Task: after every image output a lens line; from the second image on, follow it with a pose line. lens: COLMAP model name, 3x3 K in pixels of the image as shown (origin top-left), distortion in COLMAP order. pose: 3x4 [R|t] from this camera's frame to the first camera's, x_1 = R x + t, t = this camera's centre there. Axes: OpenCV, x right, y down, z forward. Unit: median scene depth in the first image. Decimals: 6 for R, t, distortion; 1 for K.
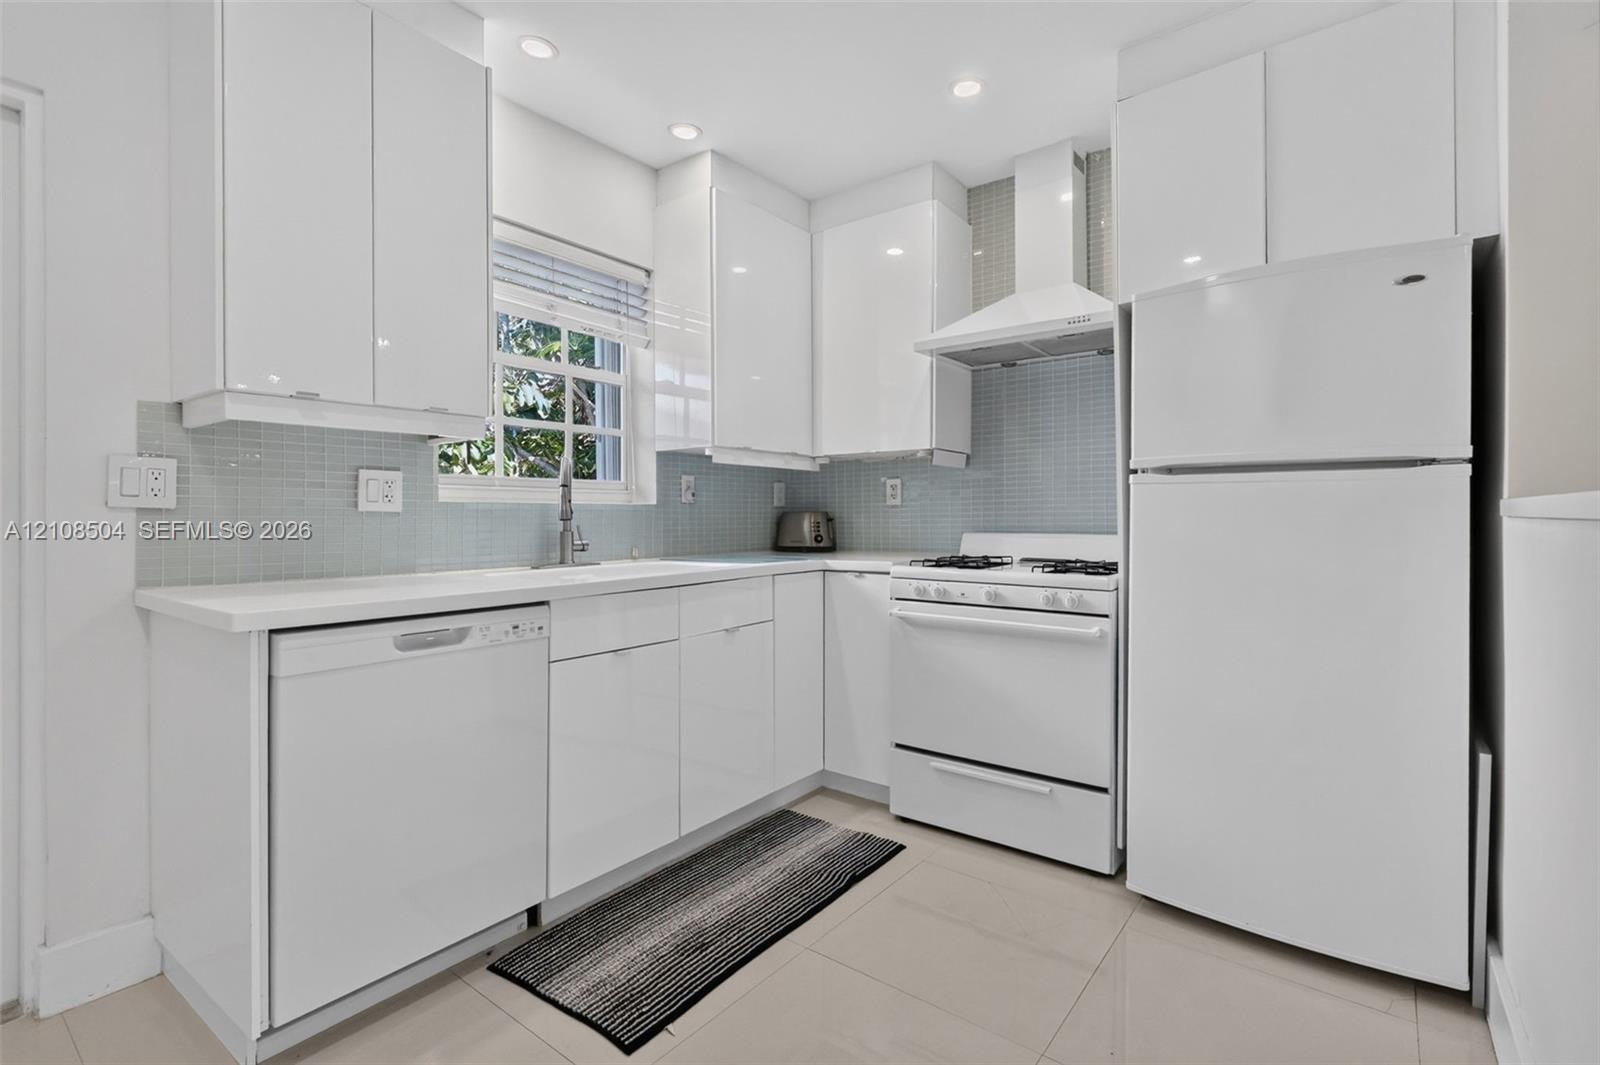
lens RADIAL K [[733.2, 0, 809.4], [0, 733.2, 520.3], [0, 0, 1]] dist [-0.003916, -0.000038]
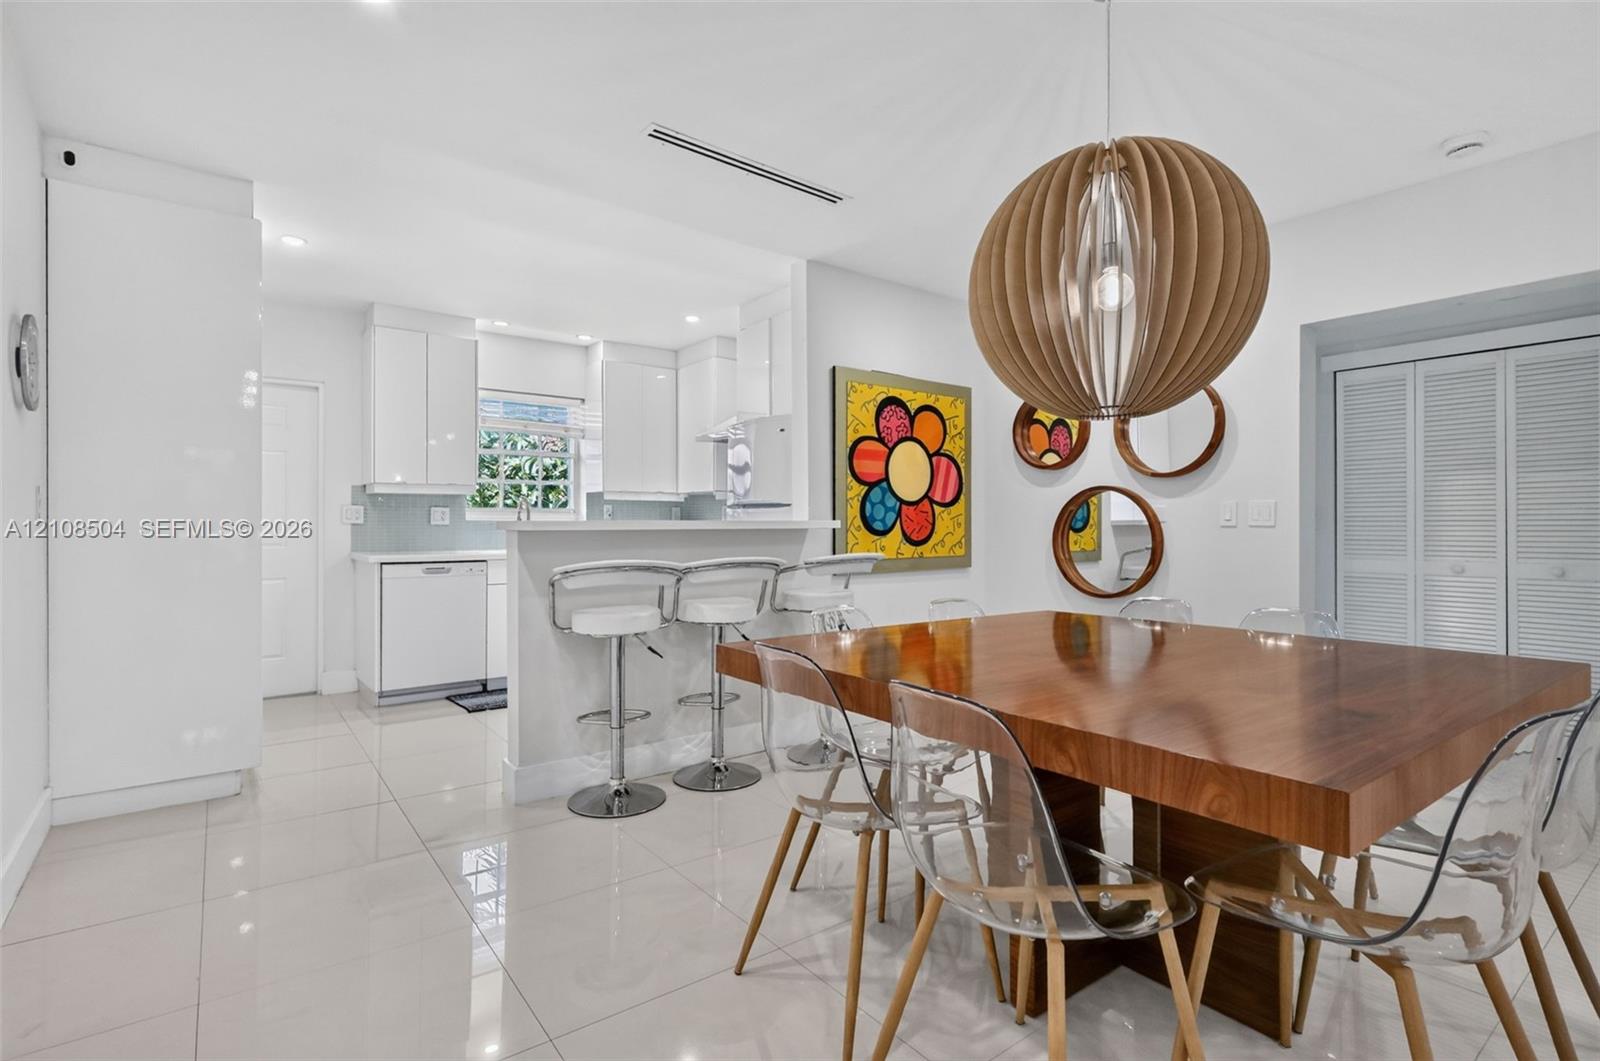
lens RADIAL K [[733.2, 0, 791.8], [0, 733.2, 533.4], [0, 0, 1]] dist [-0.003916, -0.000038]
pose [[0.966966, 0.005367, -0.254849, 1.311974], [-0.004921, 0.999985, 0.002389, 0.006522], [0.254858, -0.001056, 0.966978, -1.180777]]
